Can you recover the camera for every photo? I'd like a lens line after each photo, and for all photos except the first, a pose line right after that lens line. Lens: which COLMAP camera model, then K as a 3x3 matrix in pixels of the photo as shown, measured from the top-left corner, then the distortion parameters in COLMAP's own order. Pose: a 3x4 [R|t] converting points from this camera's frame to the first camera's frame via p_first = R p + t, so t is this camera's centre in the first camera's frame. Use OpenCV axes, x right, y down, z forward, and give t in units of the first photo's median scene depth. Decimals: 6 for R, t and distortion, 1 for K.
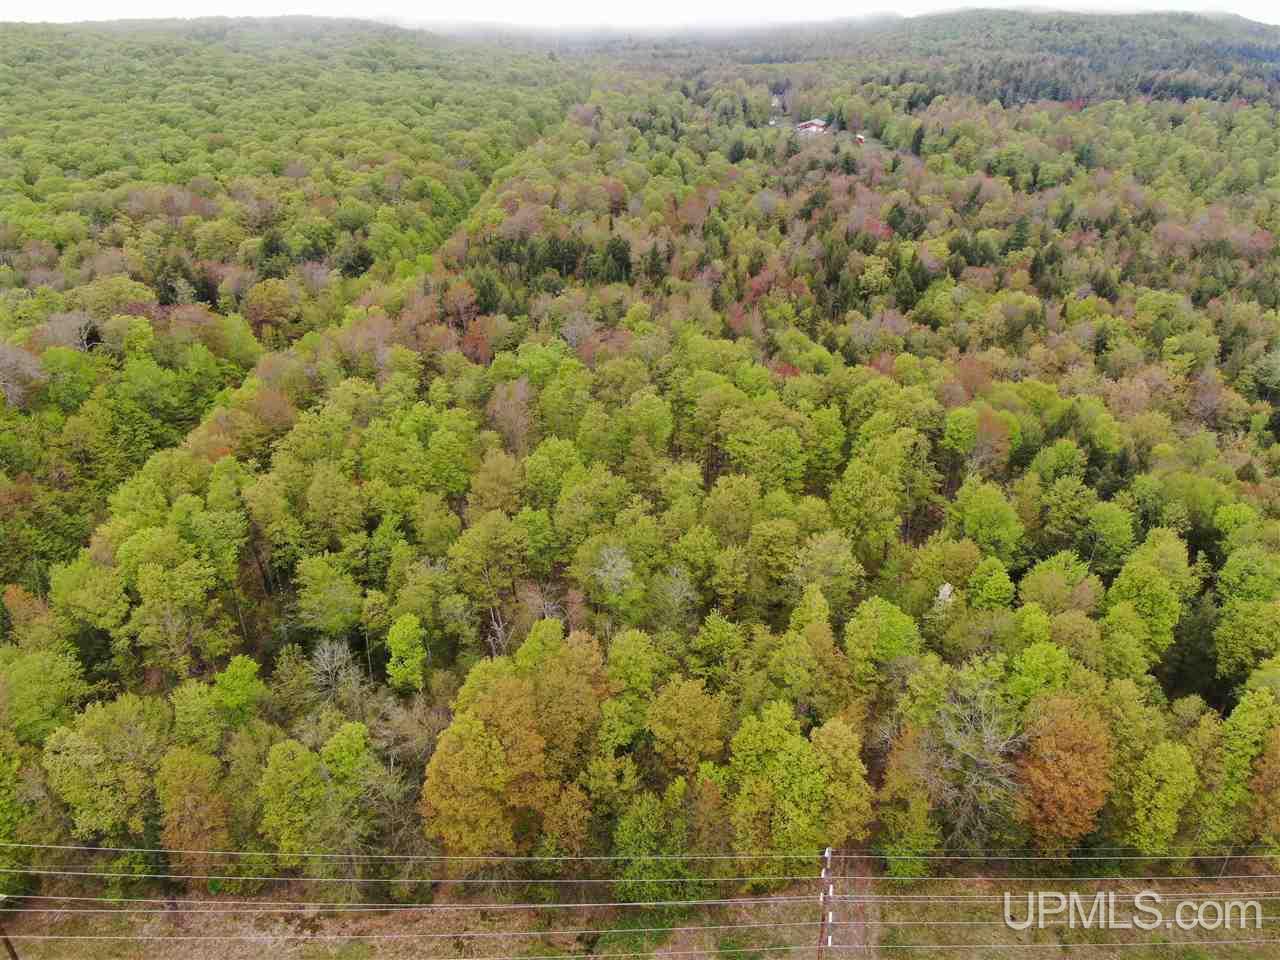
lens RADIAL K [[919.1, 0, 641.3], [0, 919.1, 478.7], [0, 0, 1]] dist [-0.020073, 0.005177]
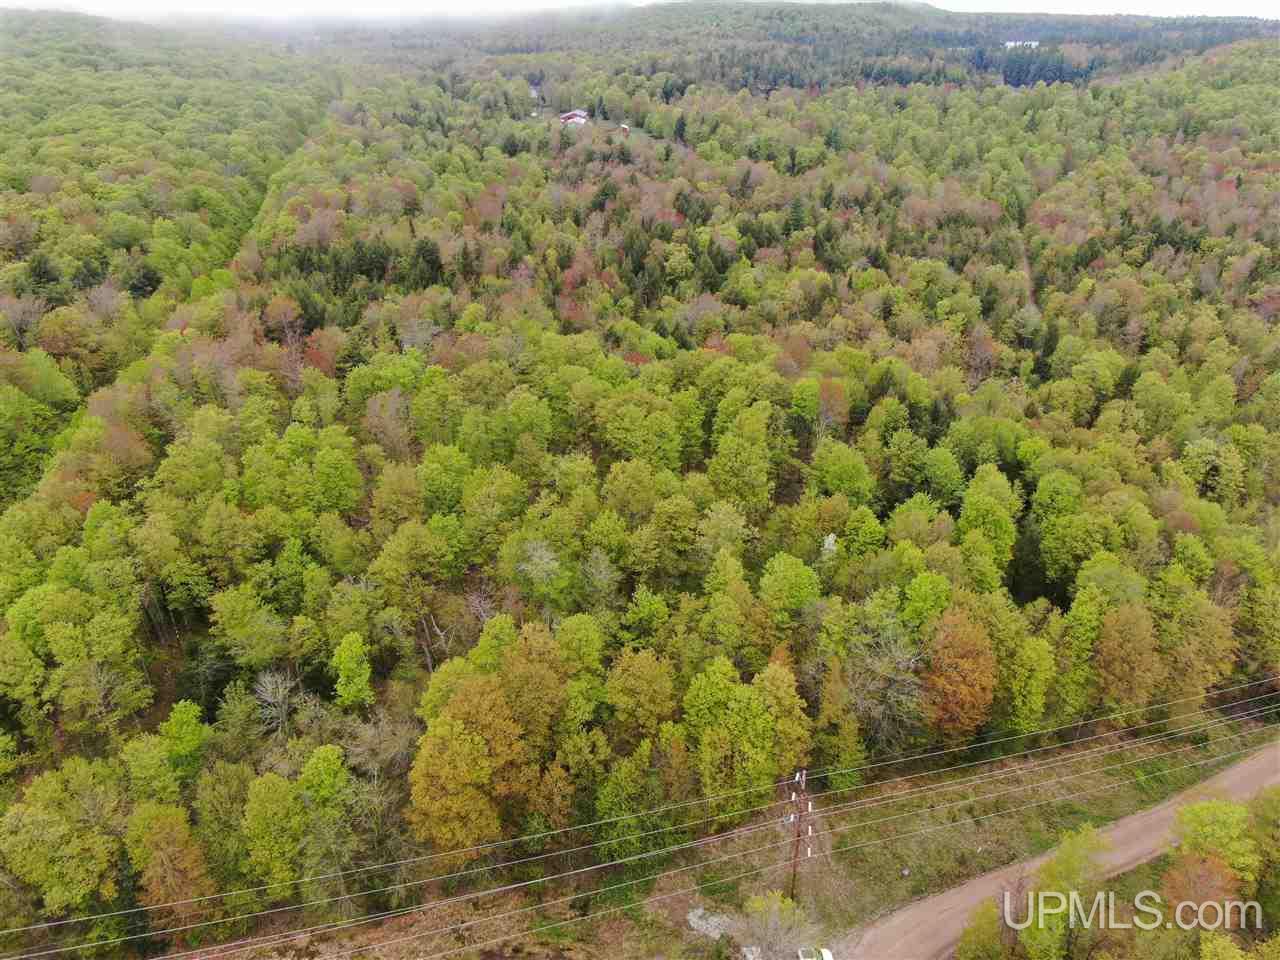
lens RADIAL K [[919.1, 0, 641.3], [0, 919.1, 478.7], [0, 0, 1]] dist [-0.020073, 0.005177]
pose [[0.965544, -0.116055, 0.232931, -0.104599], [0.113464, 0.993239, 0.024538, -0.005635], [-0.234204, 0.002737, 0.972184, -0.033930]]
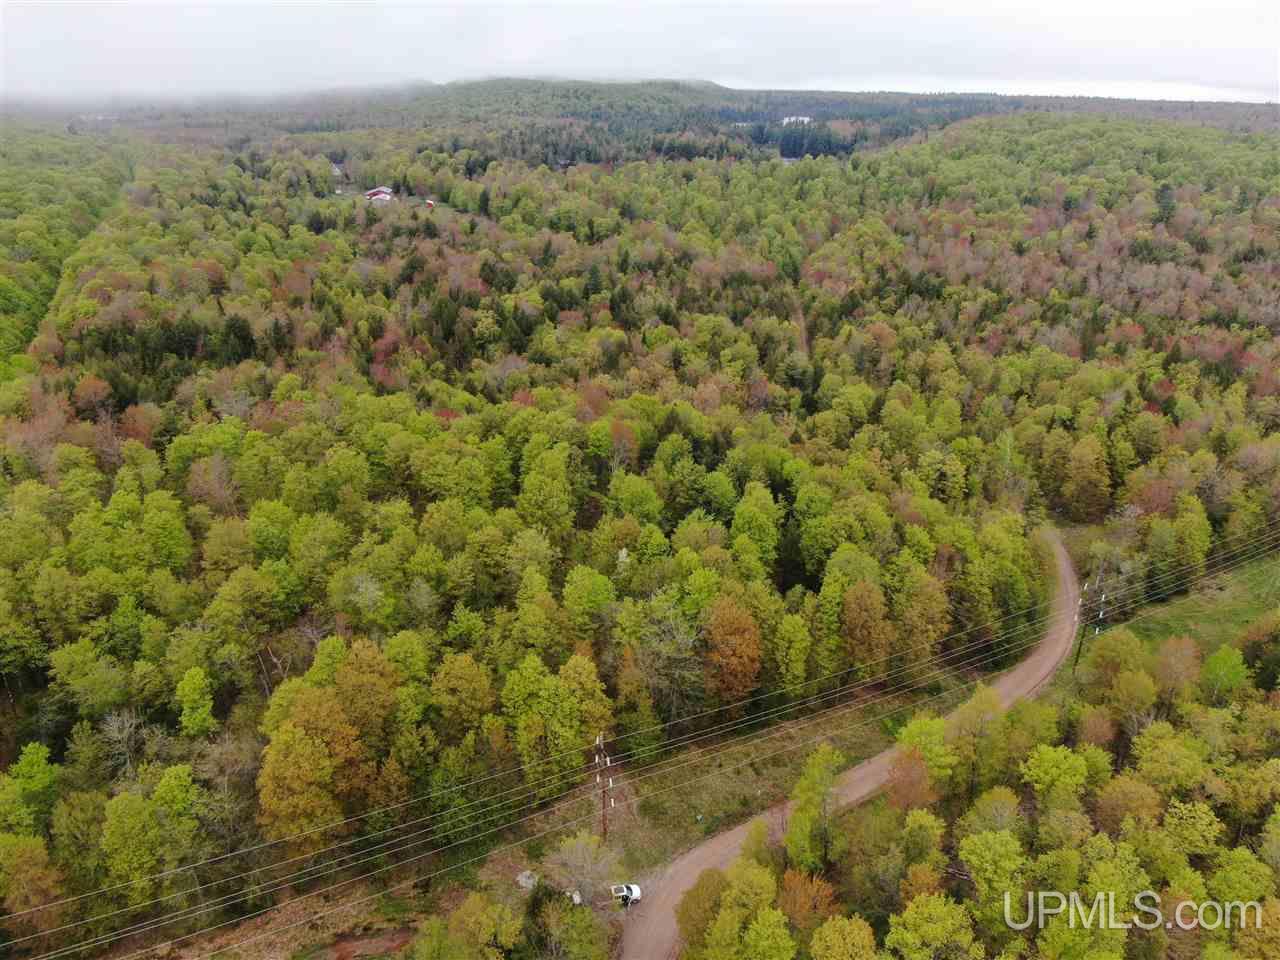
lens RADIAL K [[919.1, 0, 641.3], [0, 919.1, 478.7], [0, 0, 1]] dist [-0.020073, 0.005177]
pose [[0.896023, -0.168304, 0.410873, -0.119019], [0.191692, 0.981324, -0.016065, 0.029407], [-0.400496, 0.093156, 0.911551, -0.157910]]
